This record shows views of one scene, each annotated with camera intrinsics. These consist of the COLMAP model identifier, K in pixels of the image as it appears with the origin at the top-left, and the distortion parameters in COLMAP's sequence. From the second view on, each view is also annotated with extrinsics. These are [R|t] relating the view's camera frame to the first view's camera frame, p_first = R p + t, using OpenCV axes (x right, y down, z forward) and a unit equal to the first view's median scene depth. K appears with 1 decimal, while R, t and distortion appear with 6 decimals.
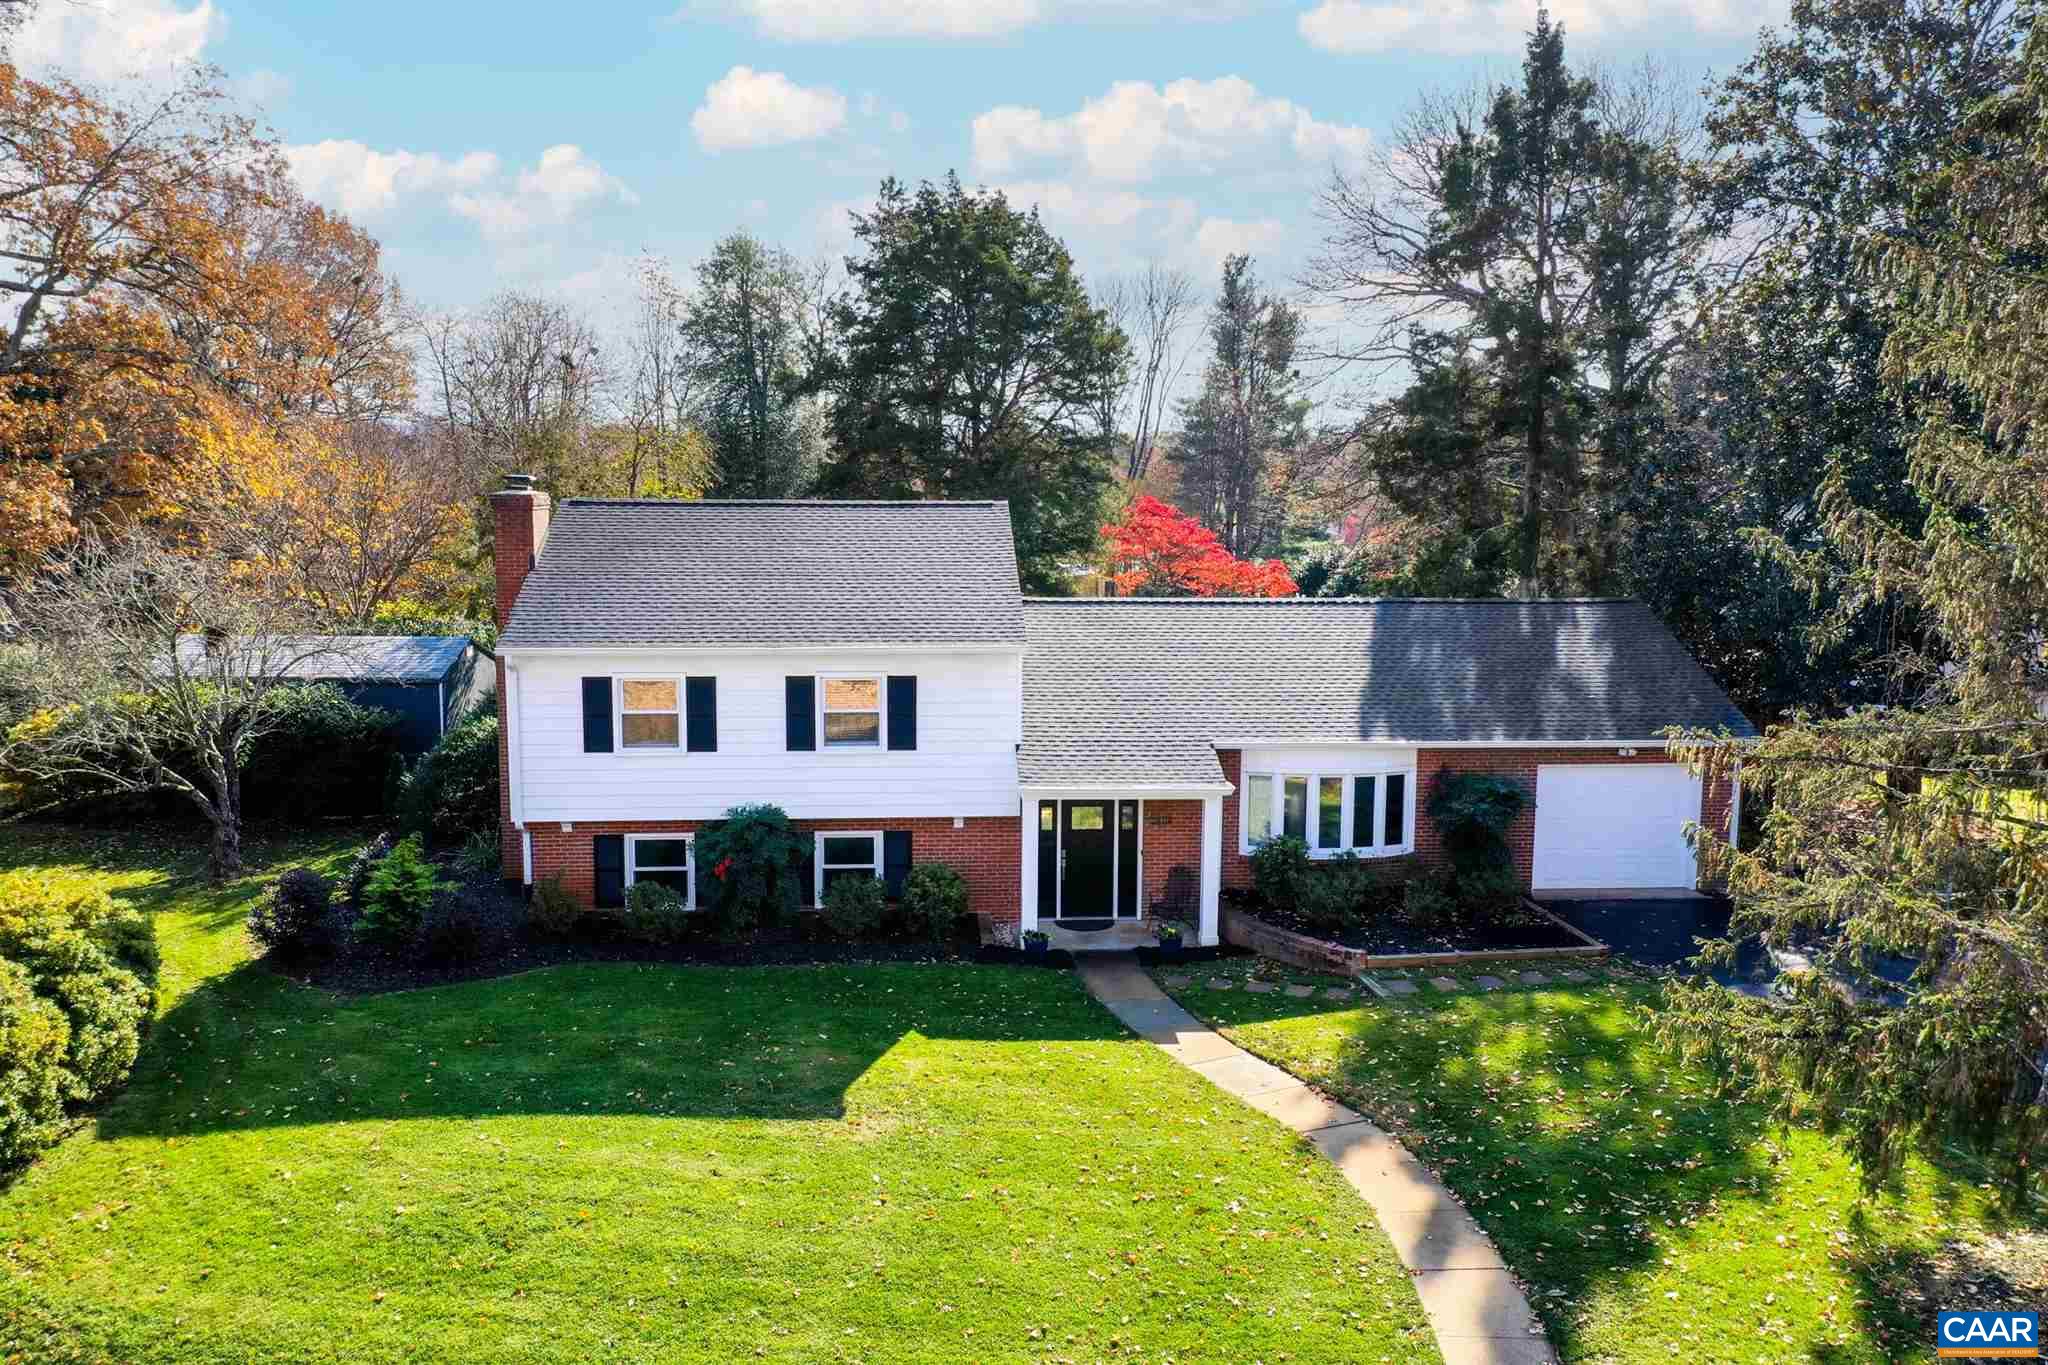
lens RADIAL K [[1493.3, 0, 991.3], [0, 1493.3, 681.6], [0, 0, 1]] dist [0.021252, 0.001654]
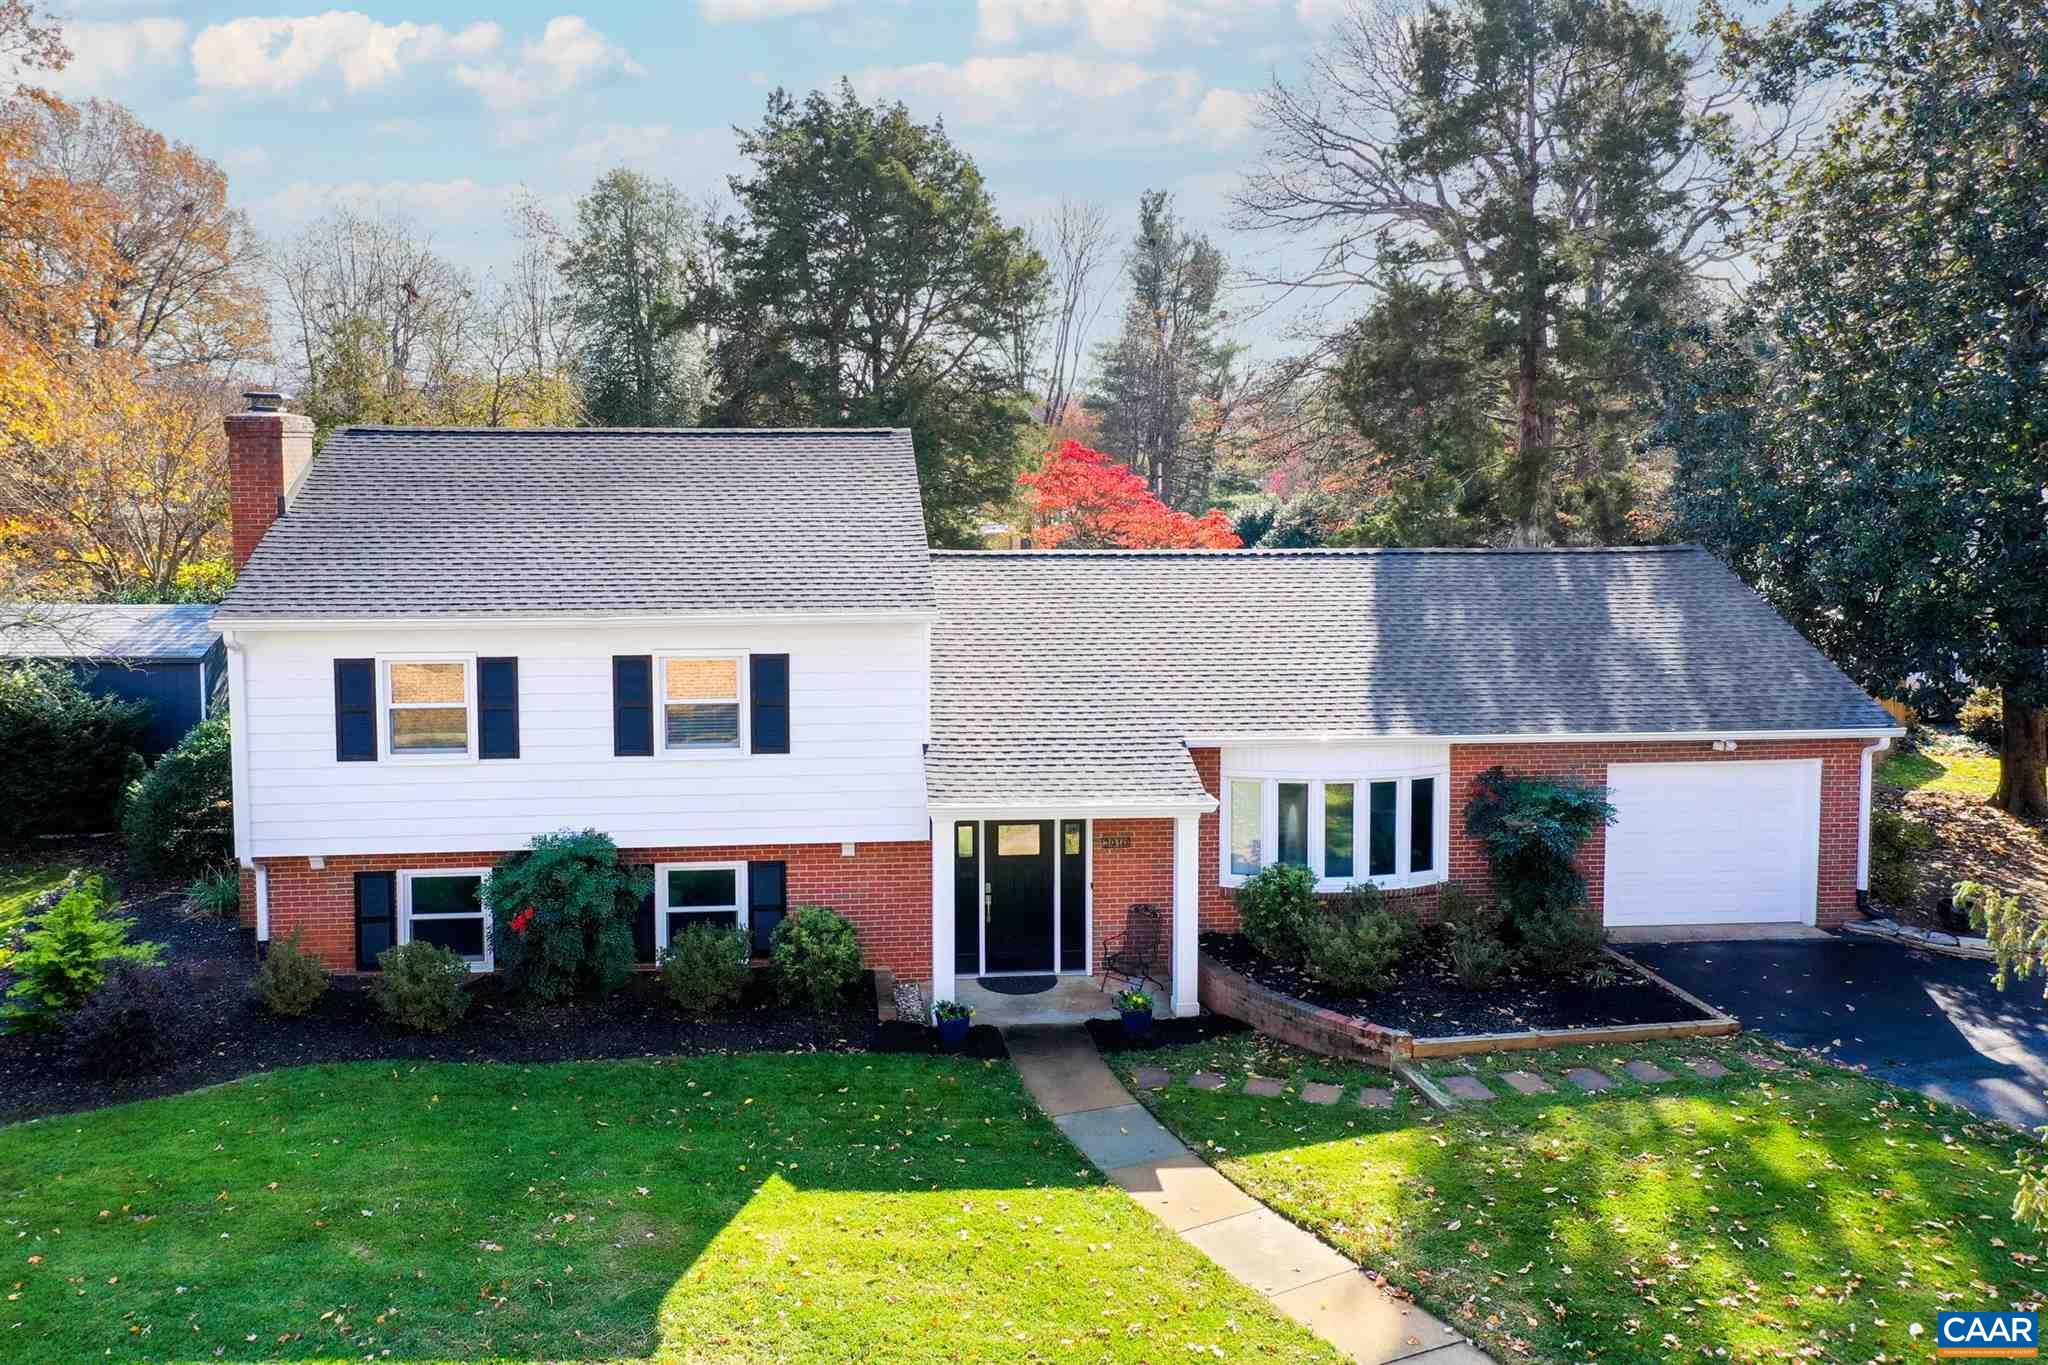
lens RADIAL K [[1538.0, 0, 930.8], [0, 1538.0, 573.4], [0, 0, 1]] dist [0.019157, -0.001600]
pose [[0.999756, -0.006575, 0.021100, 0.004561], [0.007550, 0.998893, -0.046425, -0.007833], [-0.020772, 0.046573, 0.998699, 0.230268]]
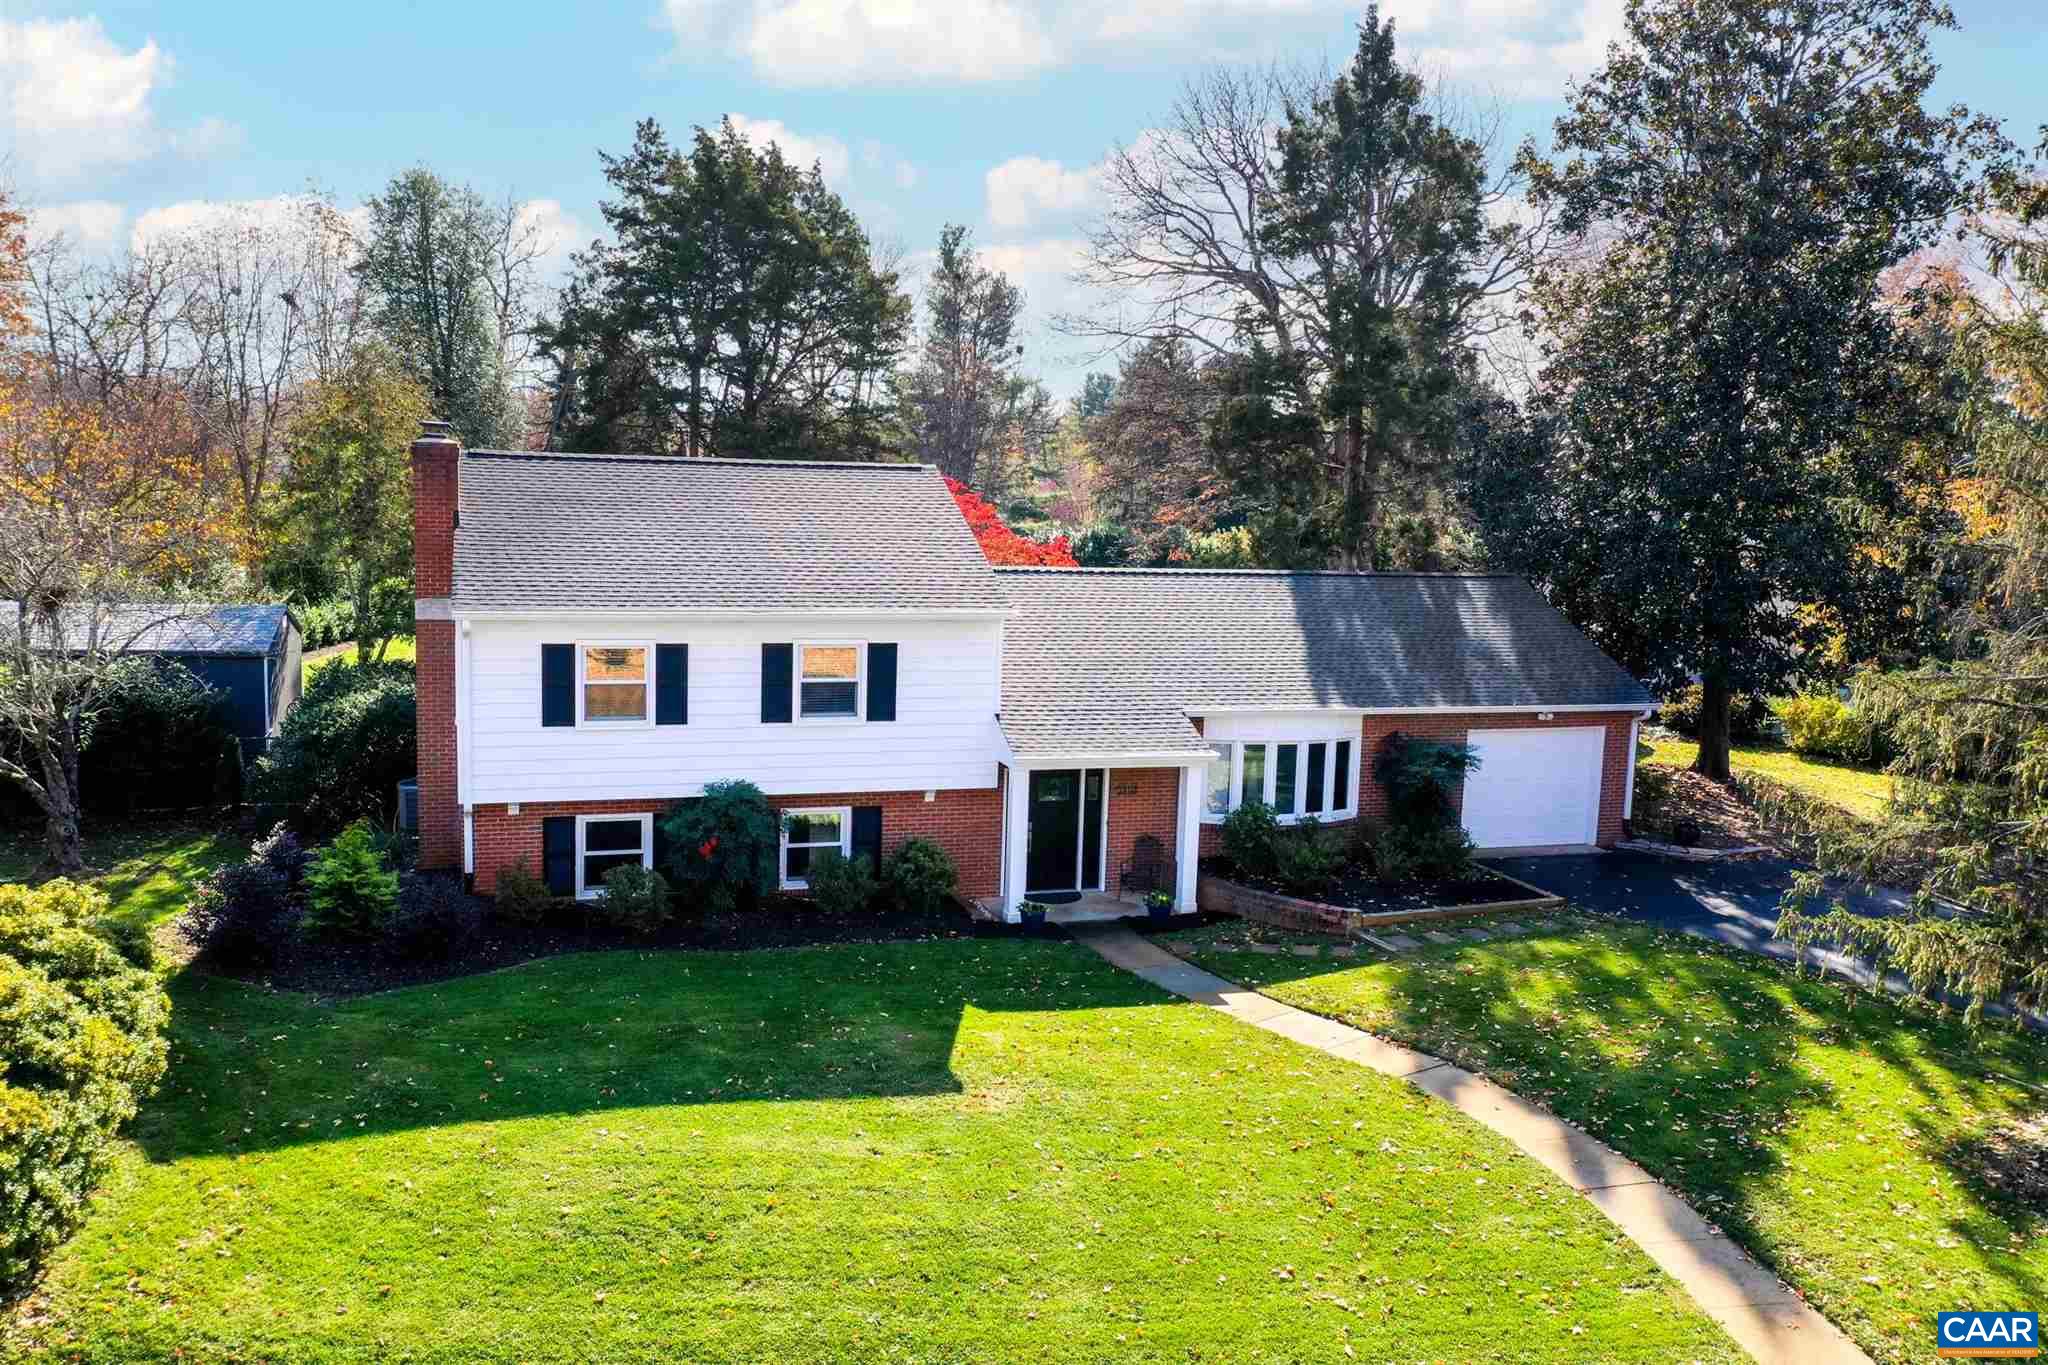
lens RADIAL K [[1573.4, 0, 965.9], [0, 1573.4, 681.0], [0, 0, 1]] dist [0.005707, -0.000811]
pose [[0.976400, -0.004479, 0.215923, -0.226425], [0.002844, 0.999965, 0.007883, 0.012599], [-0.215951, -0.007083, 0.976379, 0.003712]]
